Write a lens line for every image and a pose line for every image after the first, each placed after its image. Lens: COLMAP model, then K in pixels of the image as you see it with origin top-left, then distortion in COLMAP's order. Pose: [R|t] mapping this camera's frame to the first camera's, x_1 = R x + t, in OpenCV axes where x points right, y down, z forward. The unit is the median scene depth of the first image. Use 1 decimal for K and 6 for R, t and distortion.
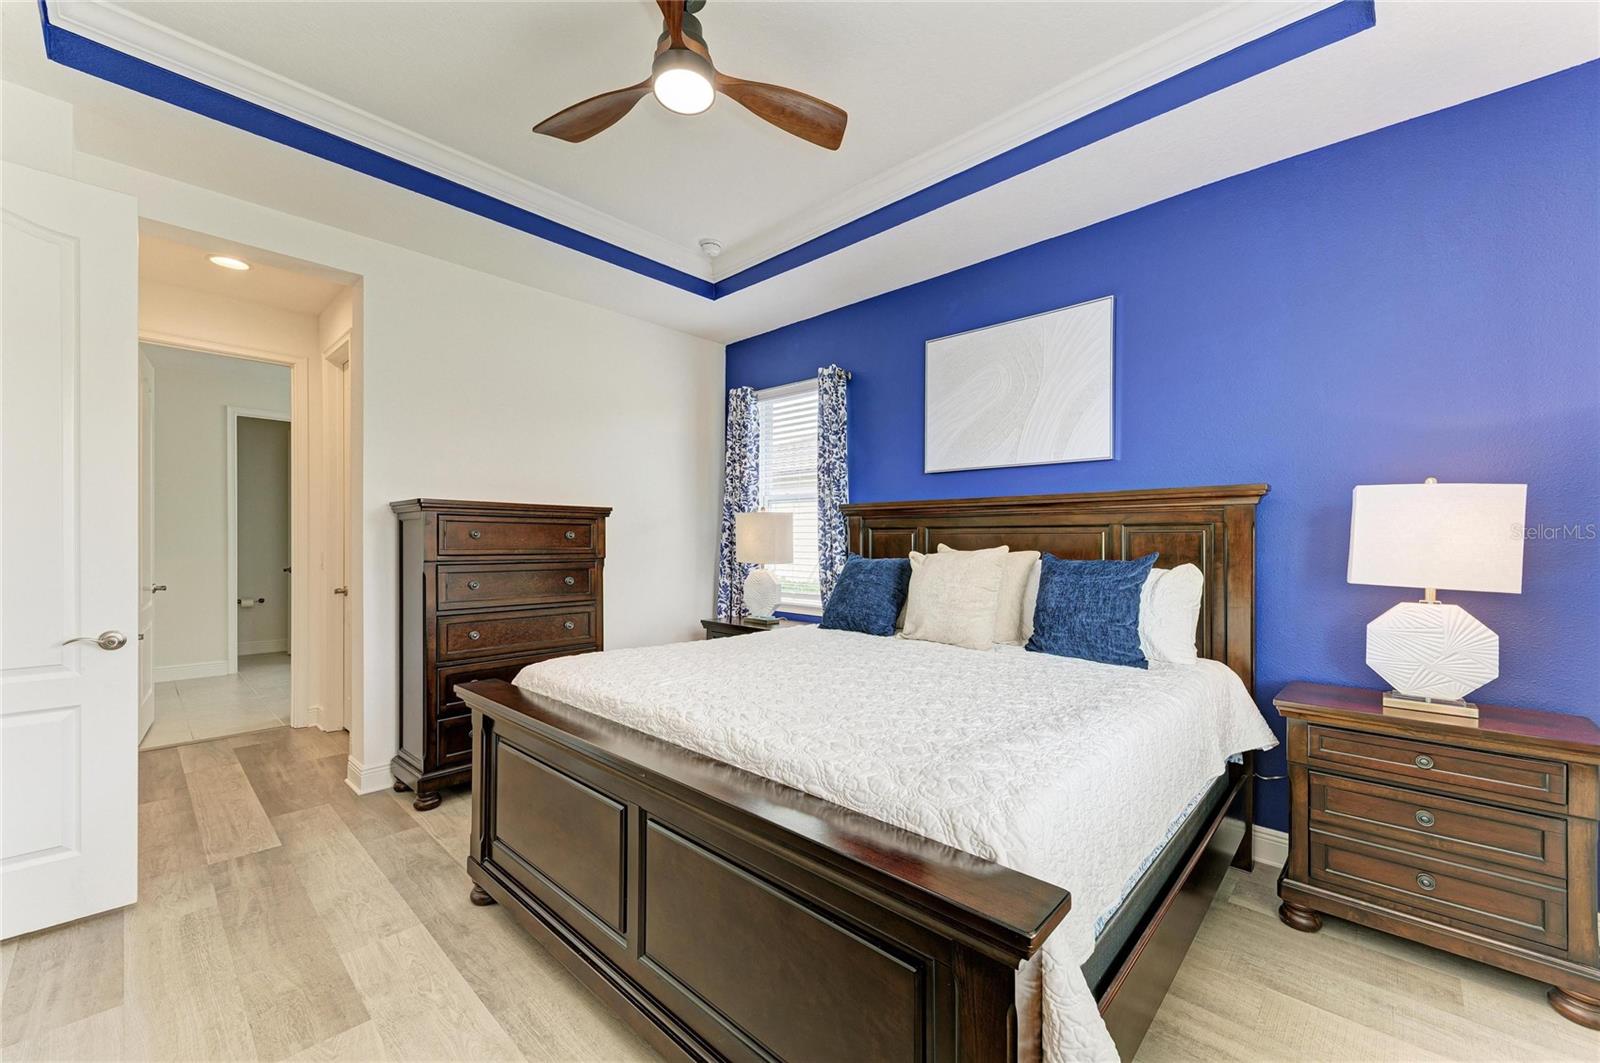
lens RADIAL K [[632.1, 0, 810.2], [0, 632.1, 542.4], [0, 0, 1]] dist [0.016808, -0.003195]
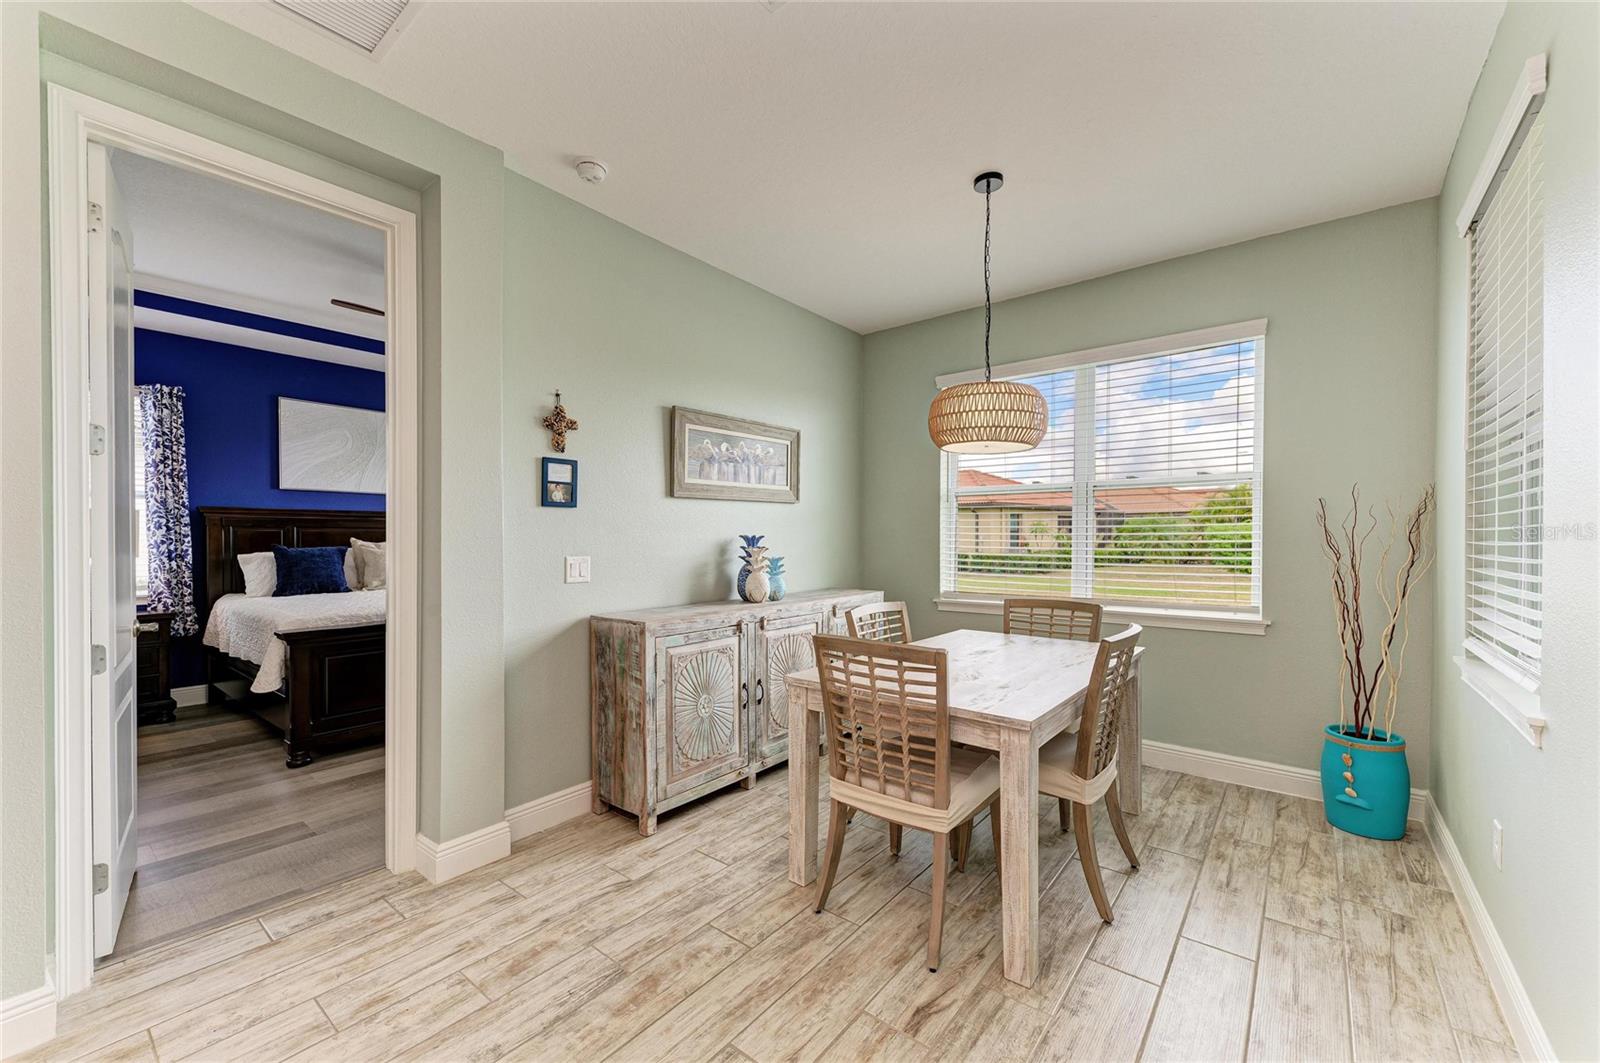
lens RADIAL K [[632.1, 0, 805.9], [0, 632.1, 541.1], [0, 0, 1]] dist [0.016808, -0.003195]
pose [[-0.076275, -0.011765, 0.997017, -1.242270], [0.002244, 0.999926, 0.011971, -0.005756], [-0.997084, 0.003150, -0.076243, -0.072223]]
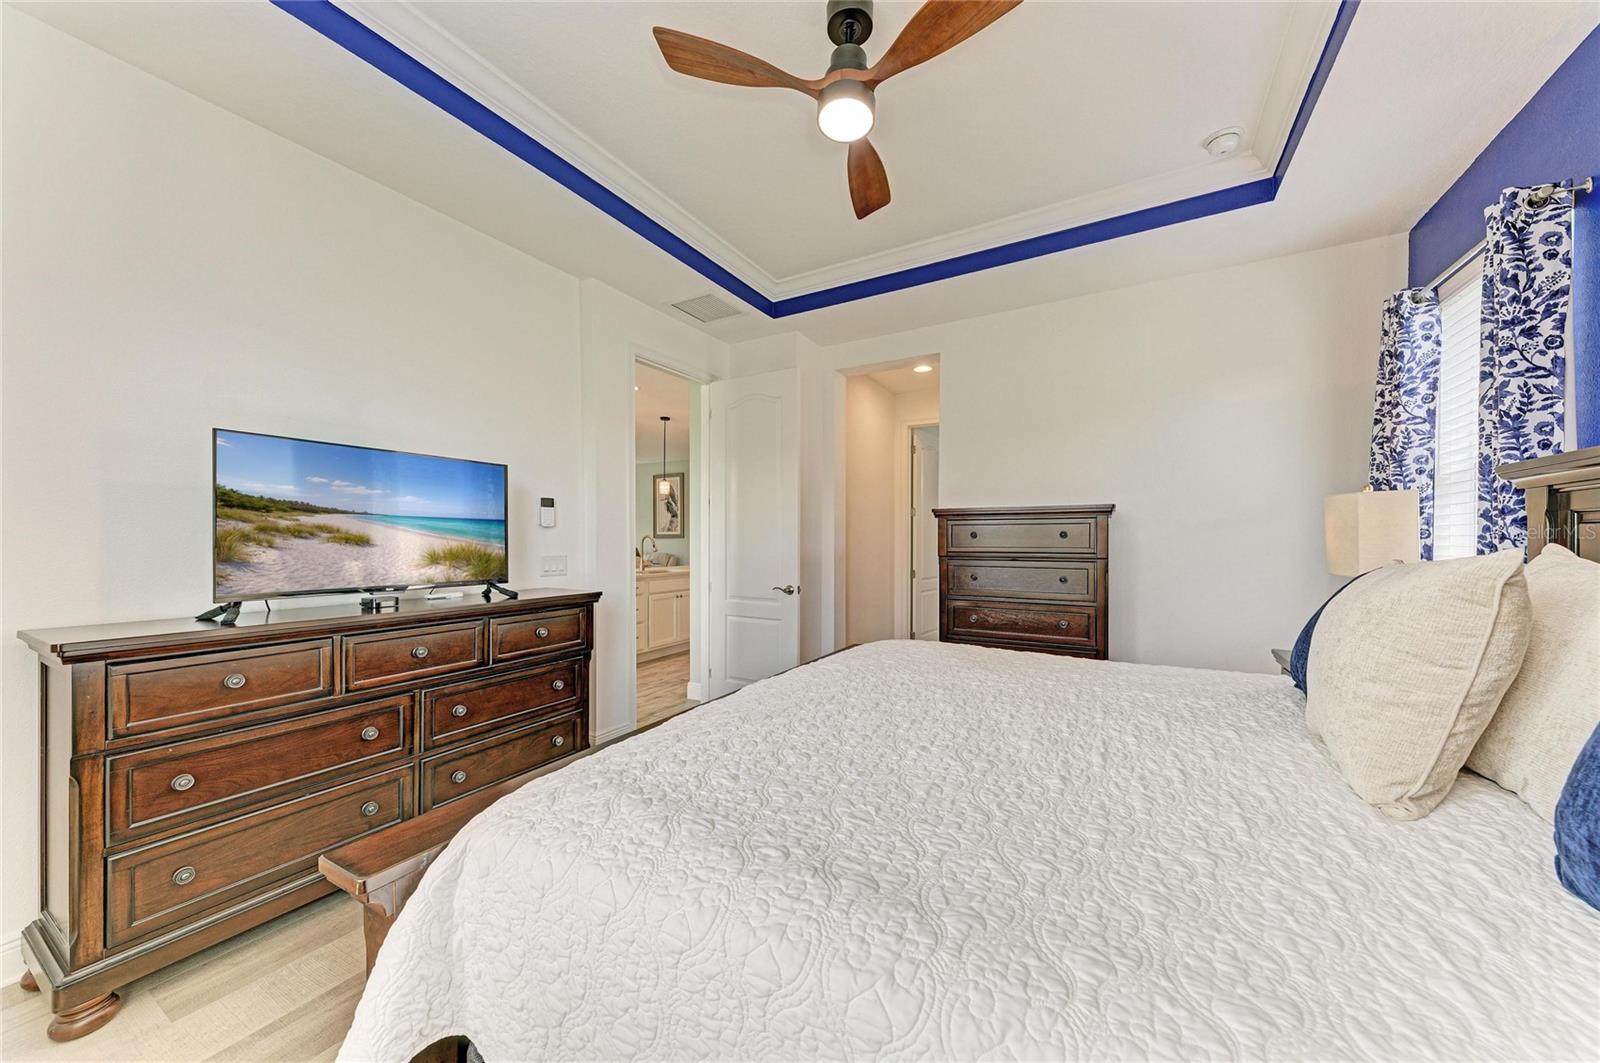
lens RADIAL K [[552.4, 0, 798.6], [0, 552.4, 538.8], [0, 0, 1]] dist [0.011719, -0.000249]
pose [[0.221343, -0.005844, -0.975178, 0.338997], [-0.002436, 0.999976, -0.006545, 0.001498], [0.975193, 0.003824, 0.221324, 0.345568]]
